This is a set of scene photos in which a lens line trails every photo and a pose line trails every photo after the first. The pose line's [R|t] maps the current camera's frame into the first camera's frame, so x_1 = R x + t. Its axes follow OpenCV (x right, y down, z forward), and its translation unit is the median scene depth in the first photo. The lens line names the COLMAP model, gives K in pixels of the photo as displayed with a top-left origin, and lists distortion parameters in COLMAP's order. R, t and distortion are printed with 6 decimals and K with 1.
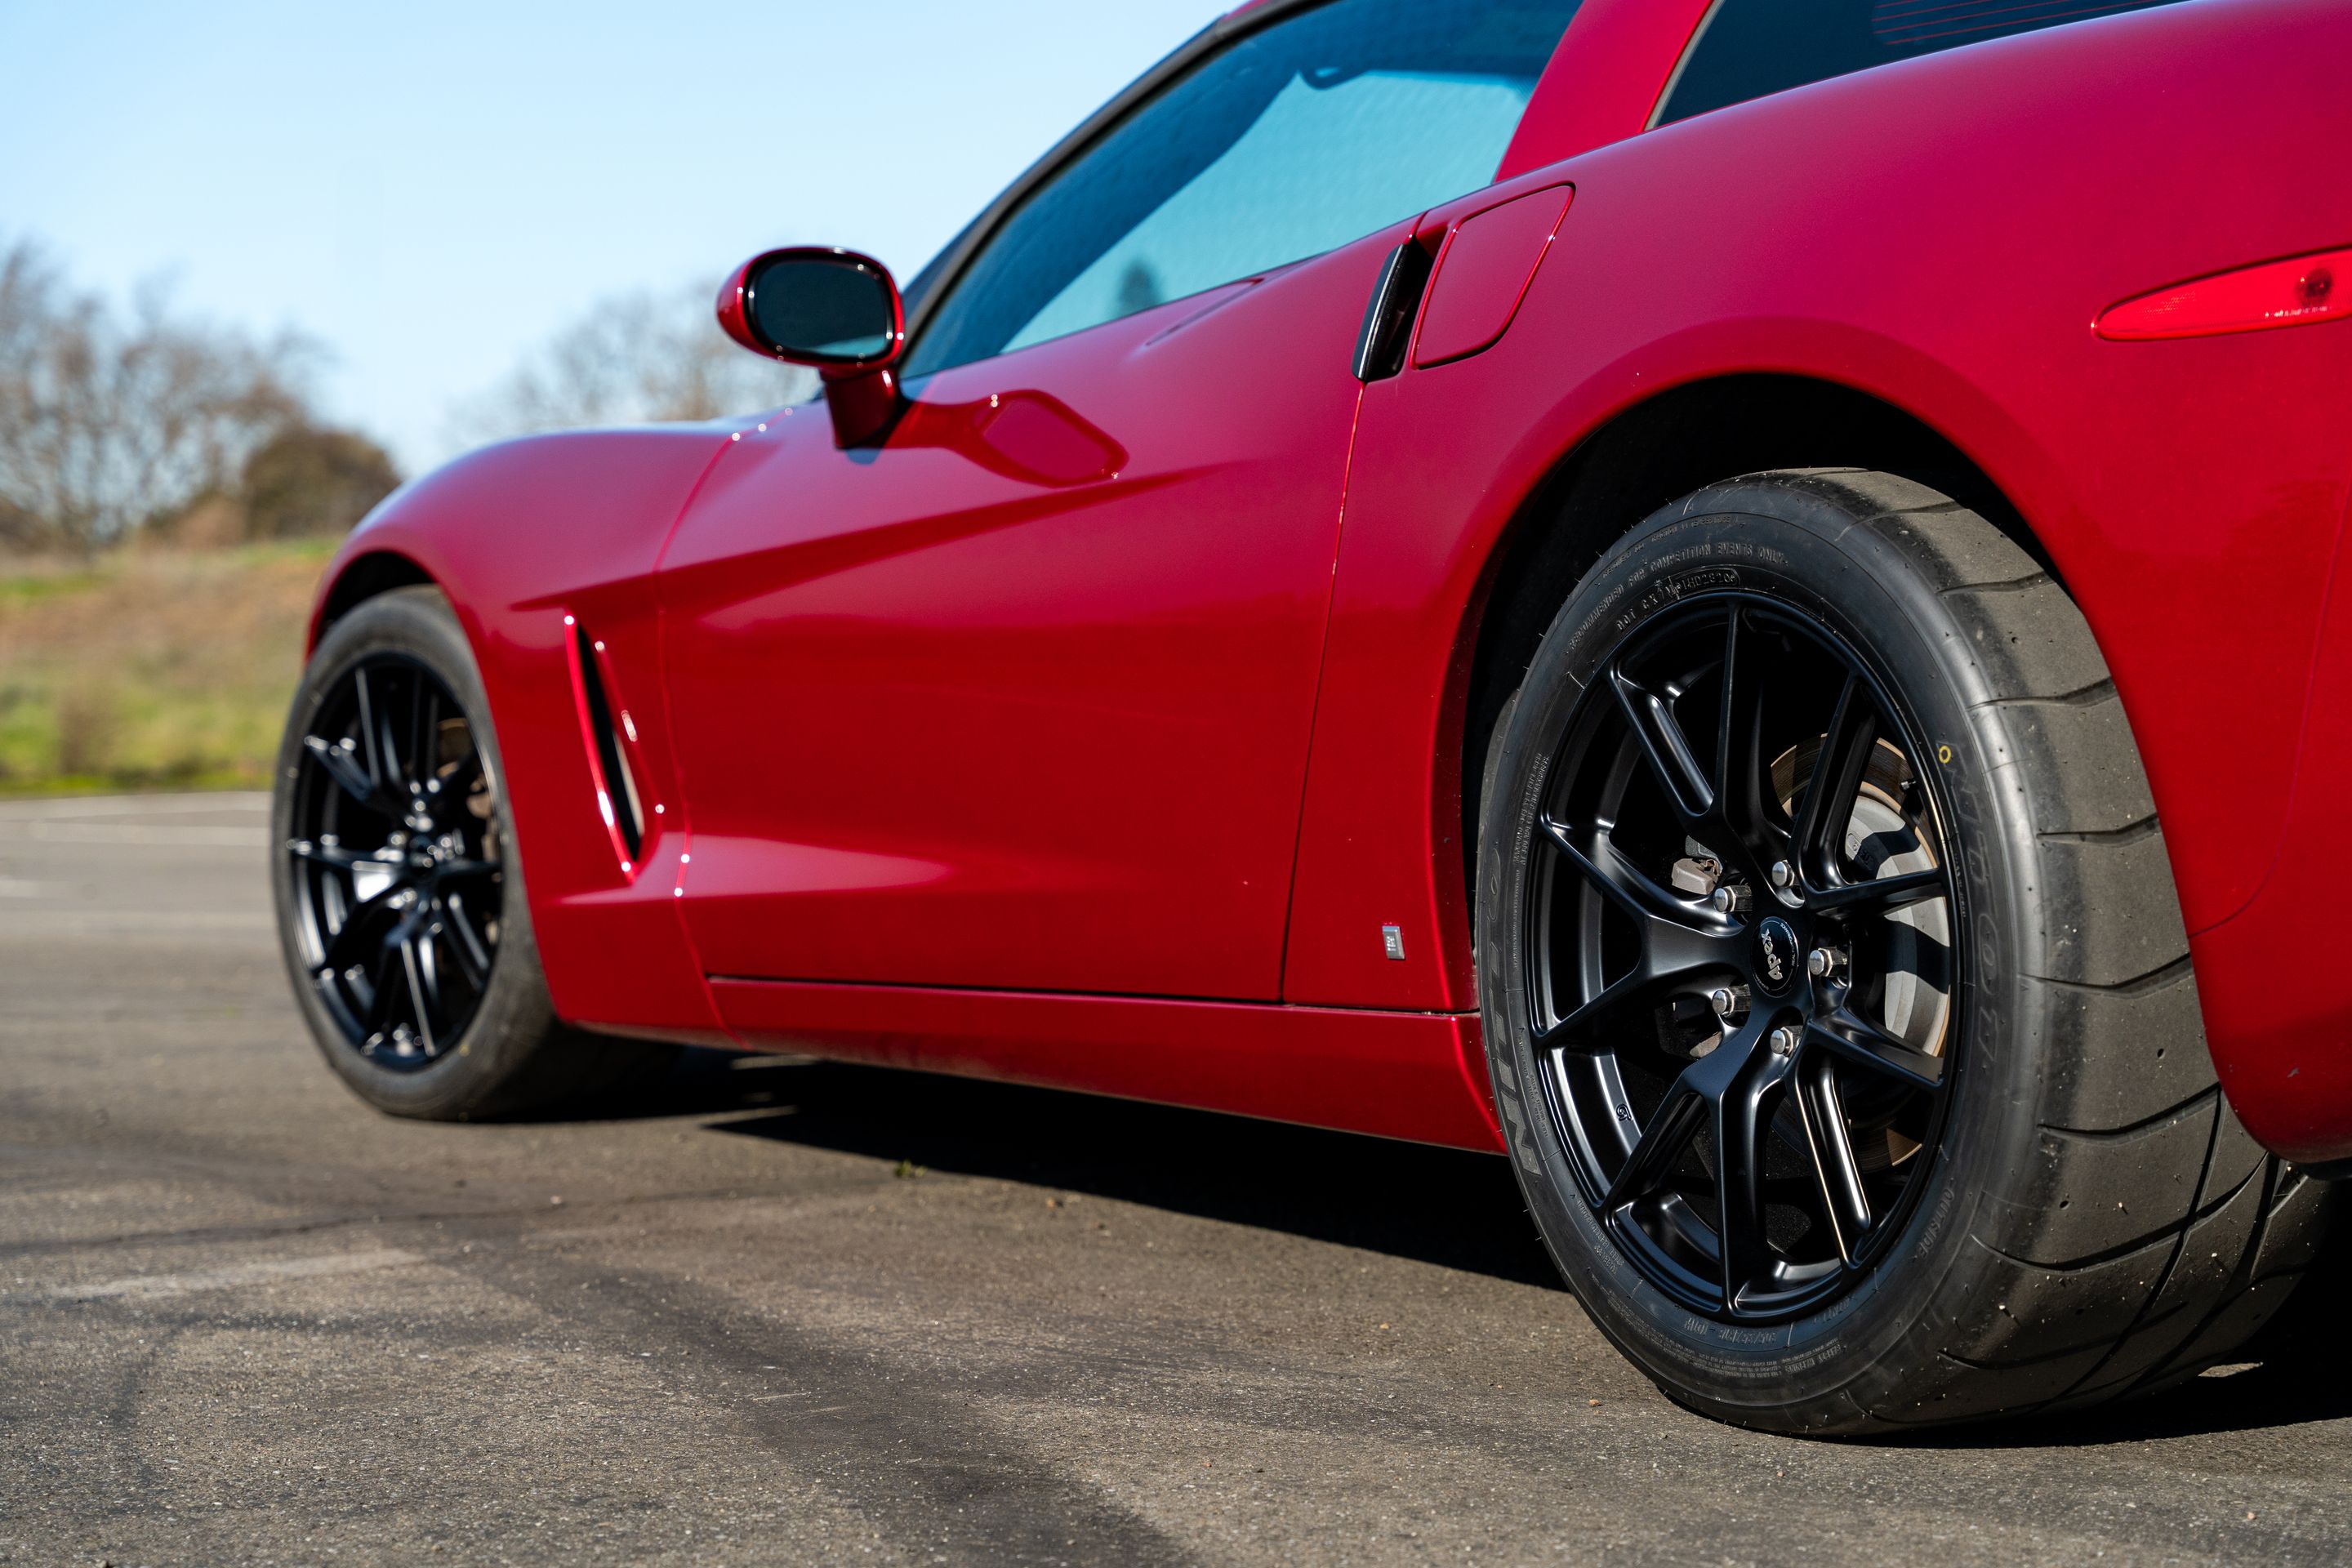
lens RADIAL K [[4691.5, 0, 1176.0], [0, 4691.5, 784.0], [0, 0, 1]] dist [0.040209, 0.418352]
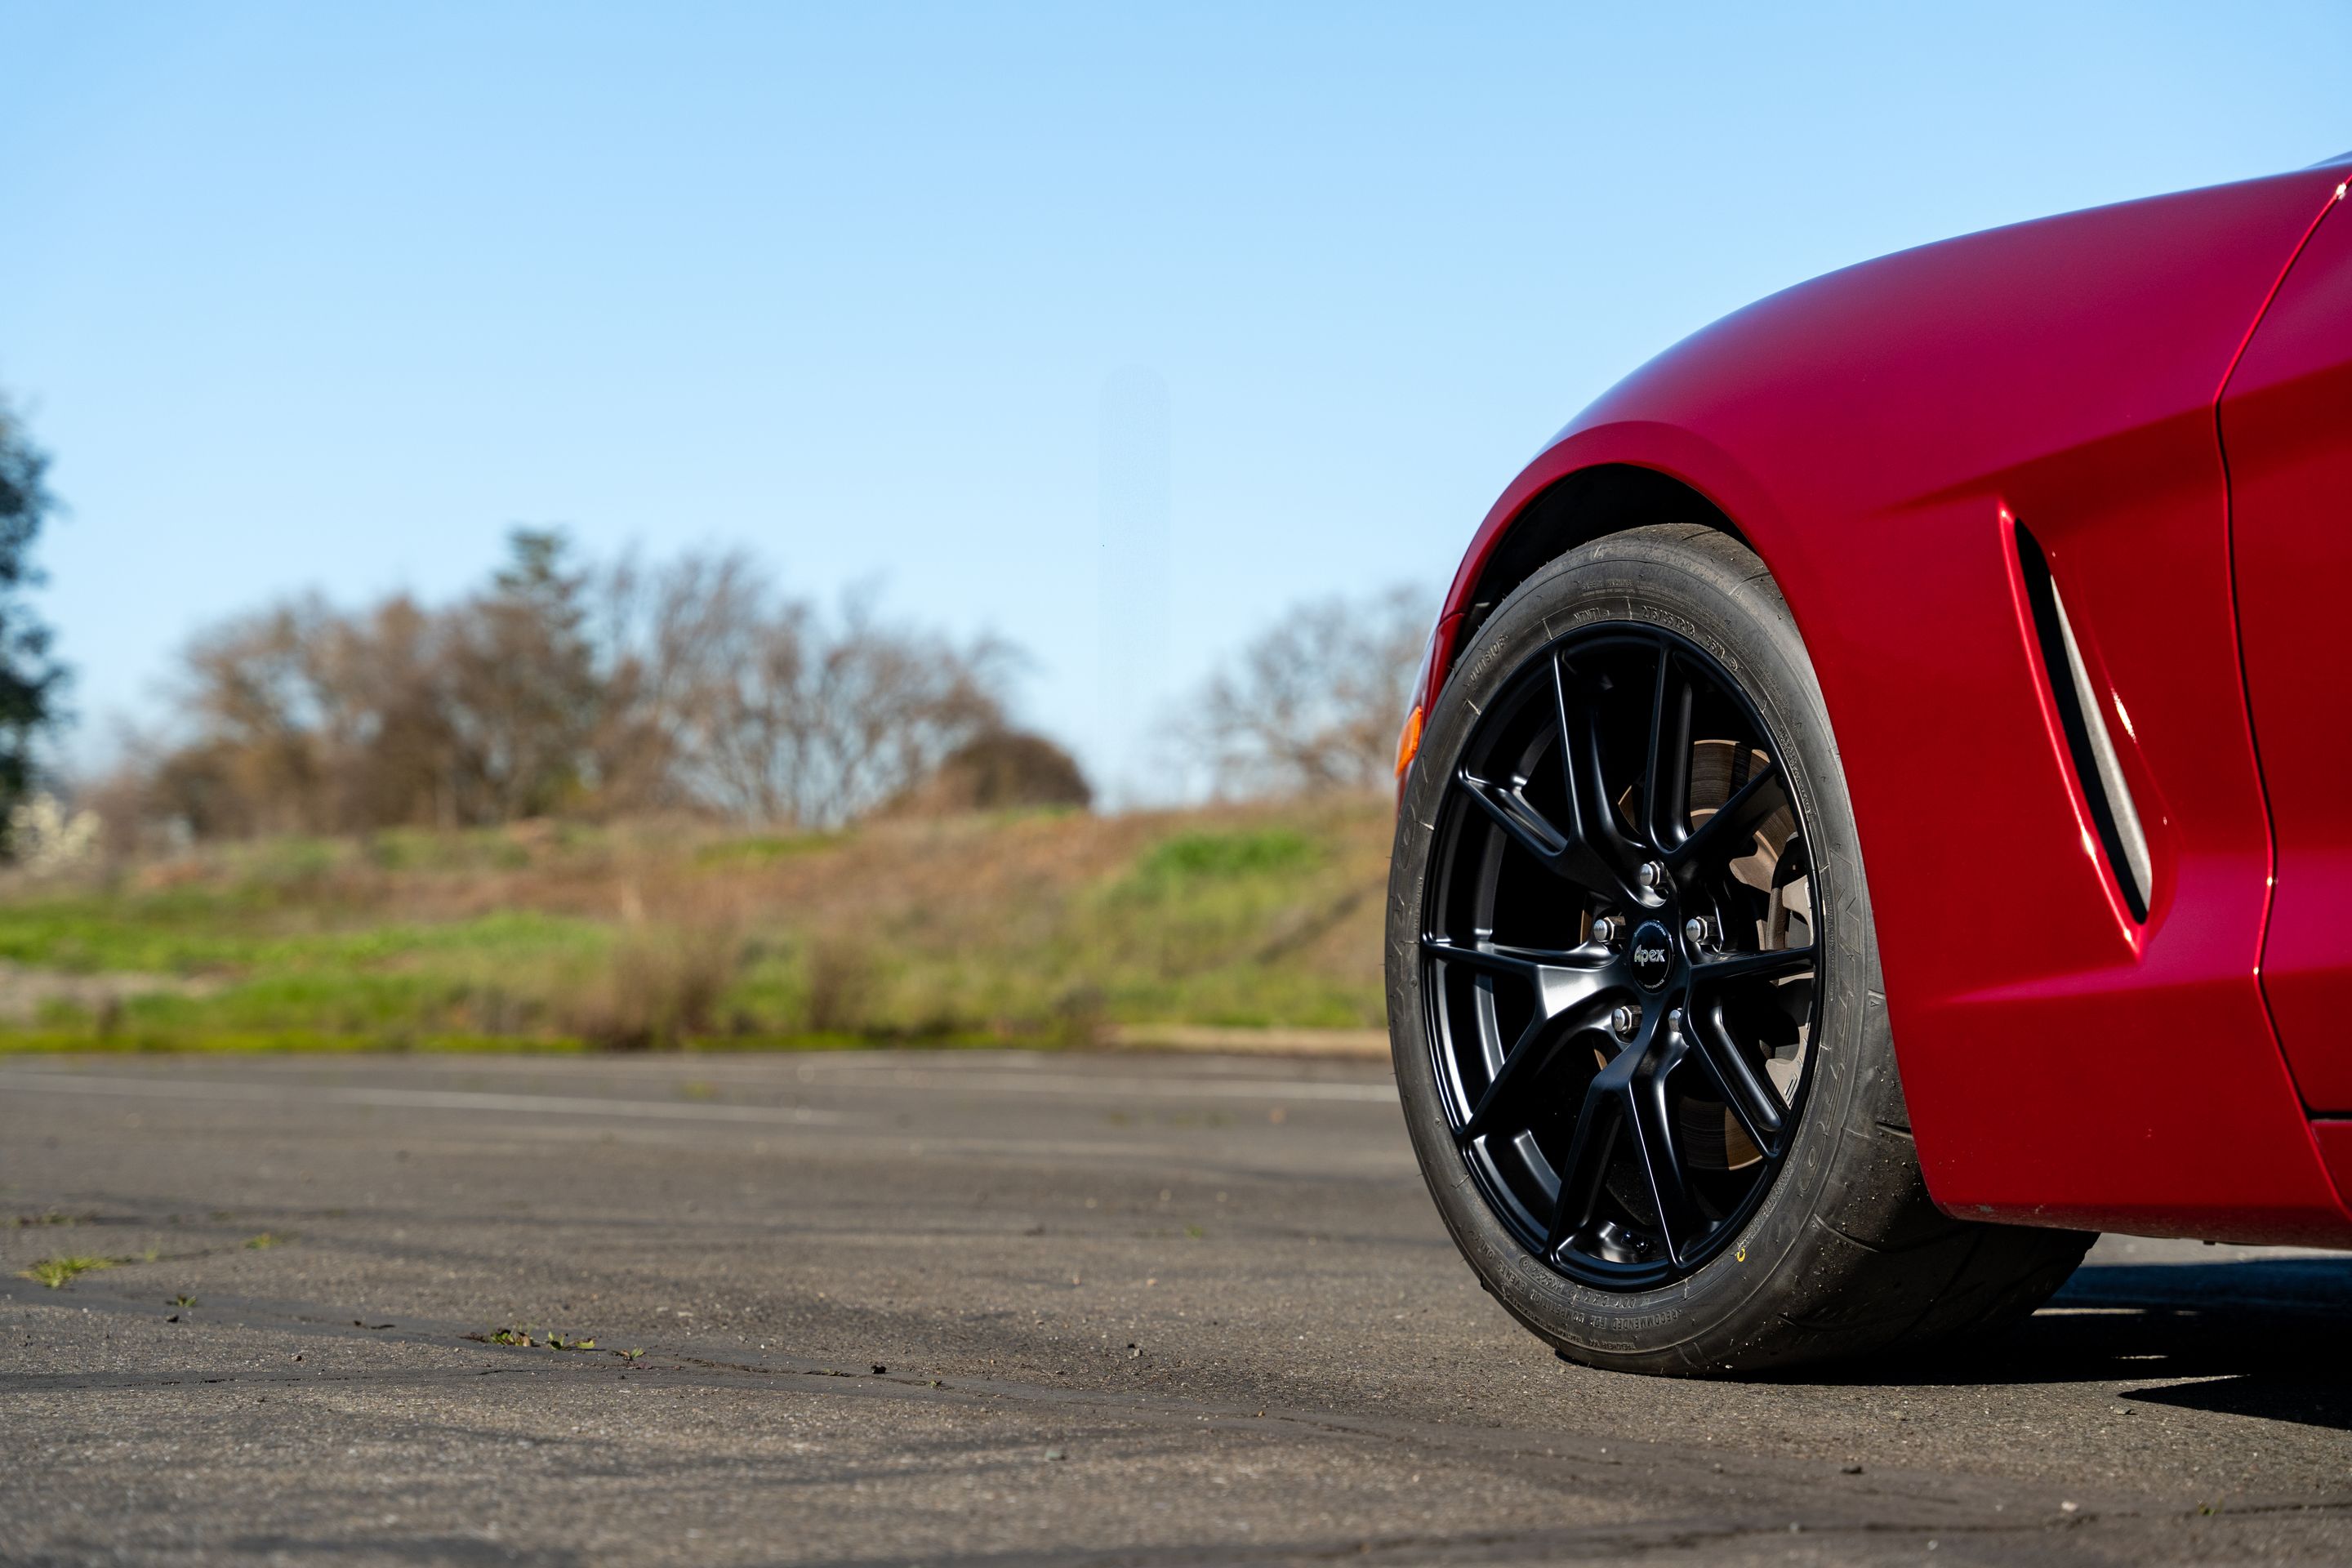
lens RADIAL K [[4691.5, 0, 1176.0], [0, 4691.5, 784.0], [0, 0, 1]] dist [0.040209, 0.418352]
pose [[0.989610, 0.012929, -0.143192, -0.133767], [-0.022511, 0.997599, -0.065500, 0.035882], [0.142001, 0.068043, 0.987525, 0.365506]]
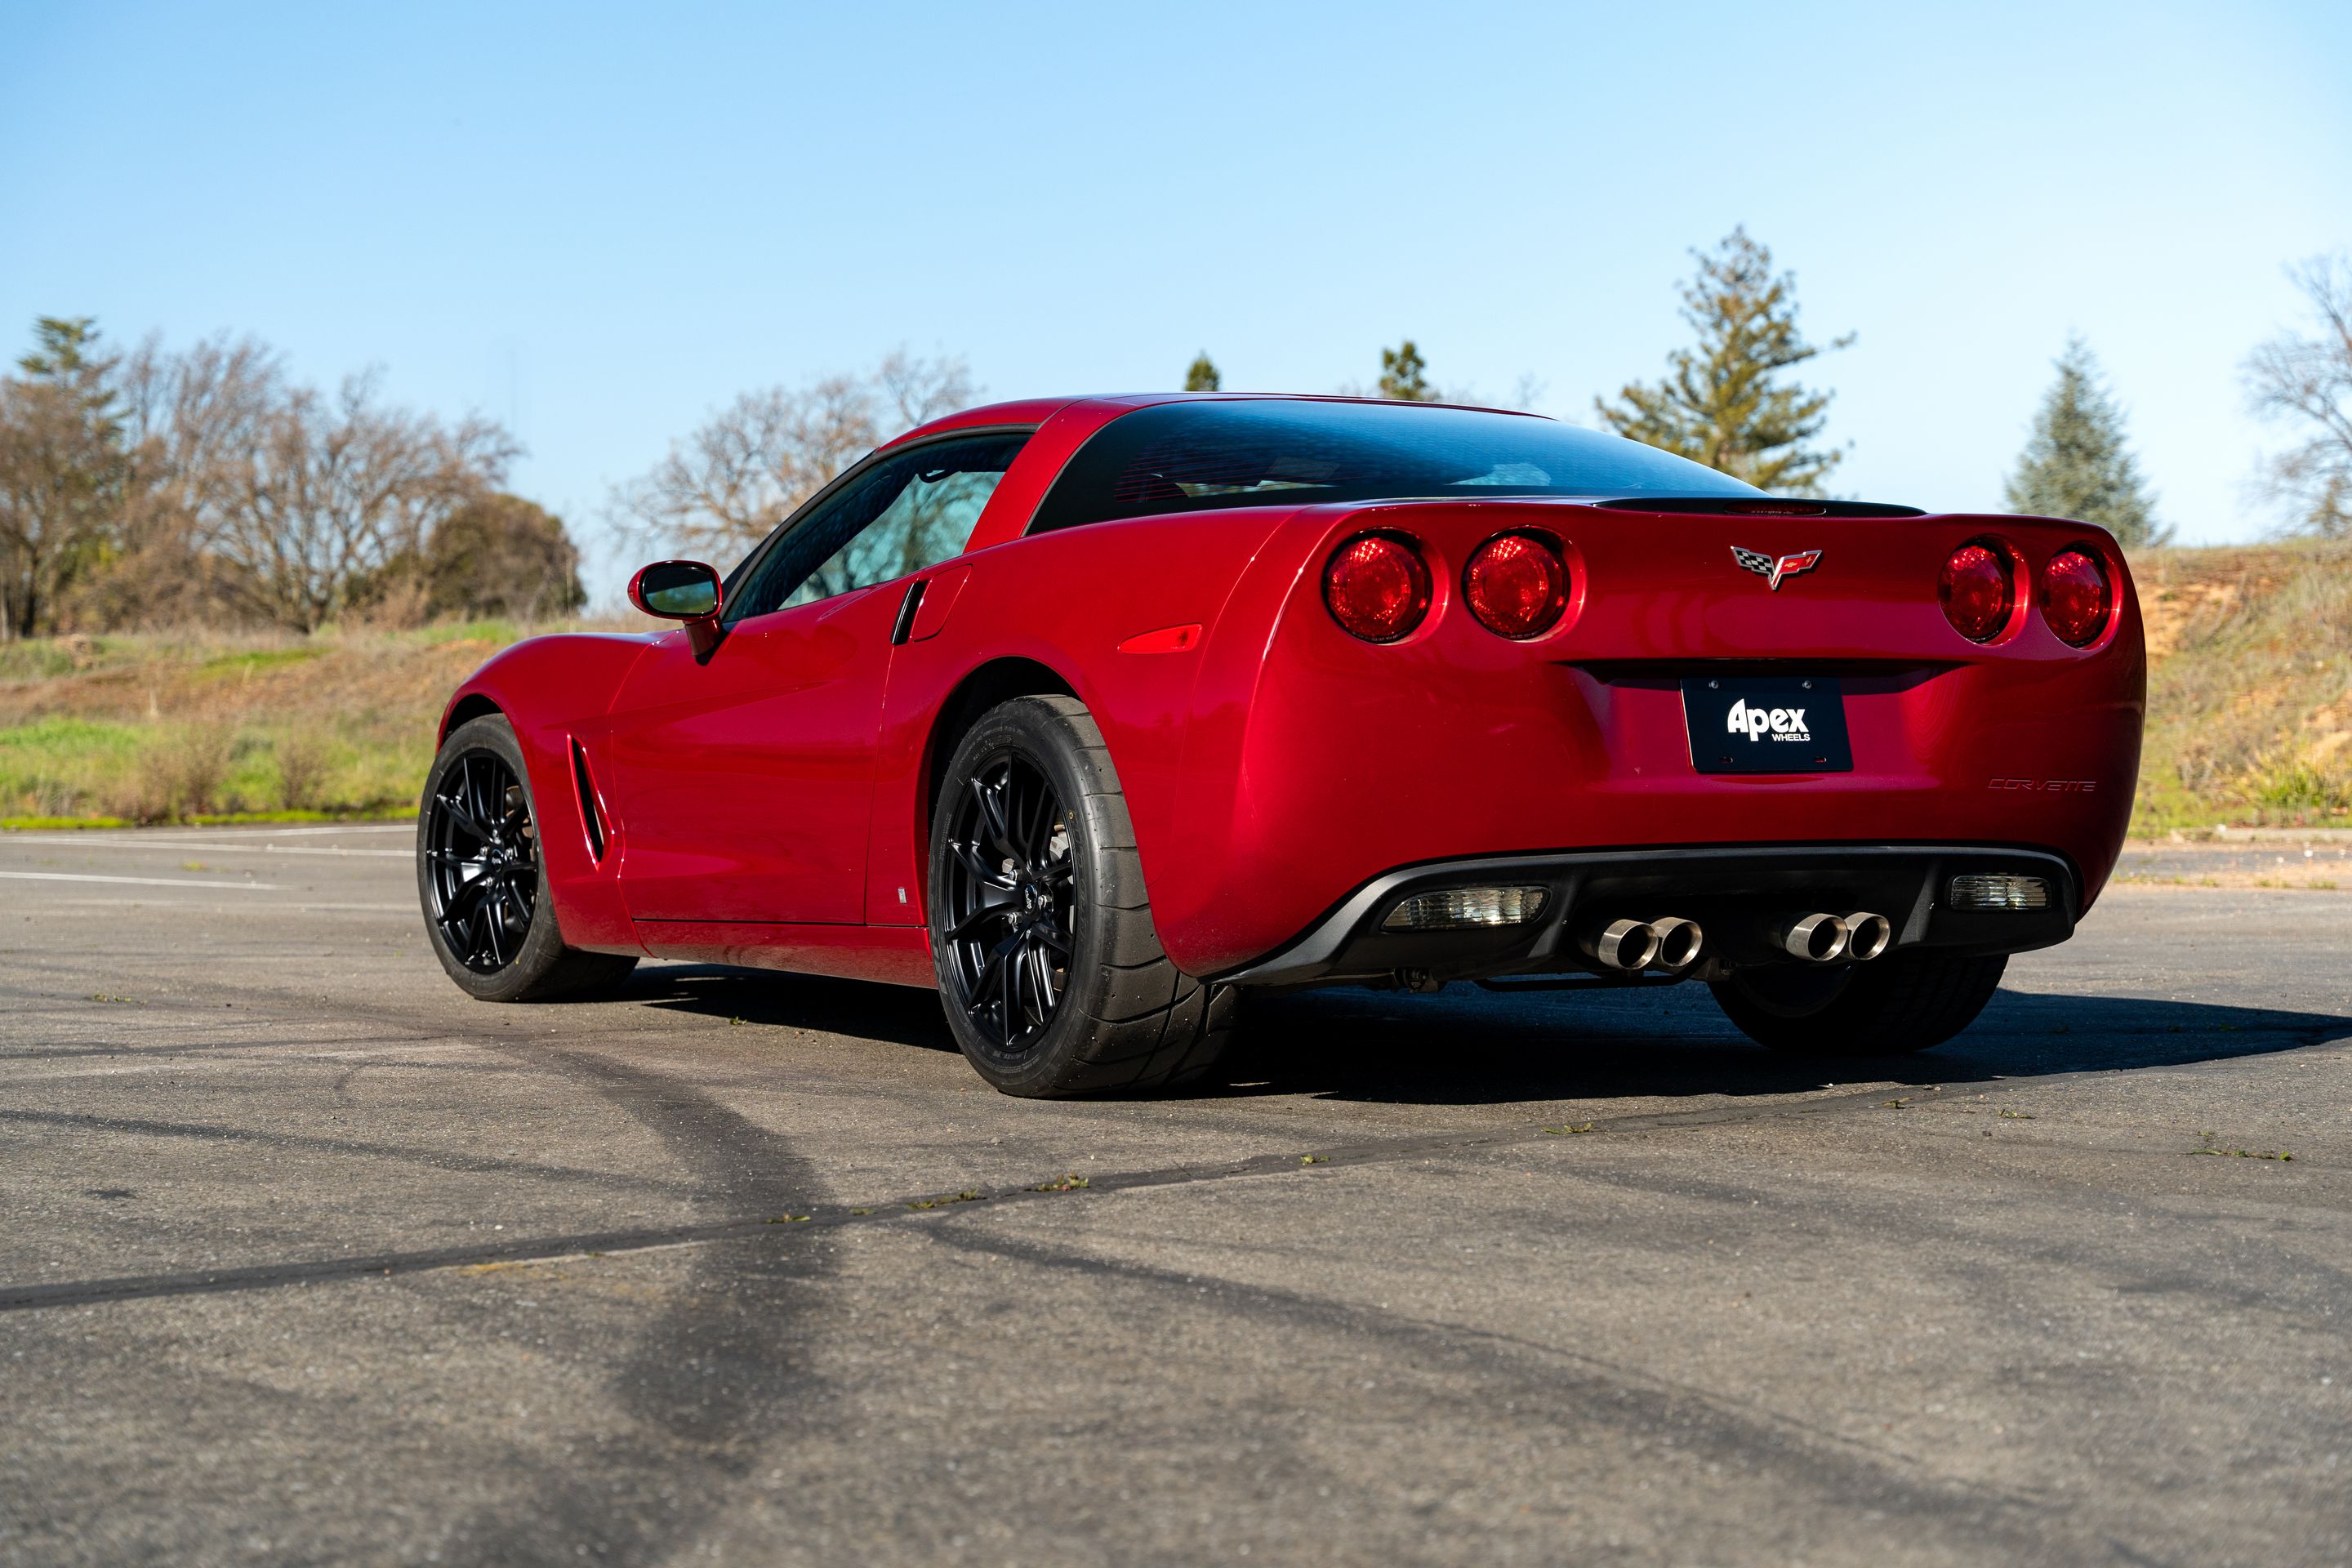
lens RADIAL K [[4127.4, 0, 1170.6], [0, 4127.4, 924.8], [0, 0, 1]] dist [0.064075, -0.220139]
pose [[0.999771, 0.009868, -0.018977, 0.136972], [-0.009392, 0.999643, 0.025031, -0.001982], [0.019217, -0.024848, 0.999507, -0.627871]]
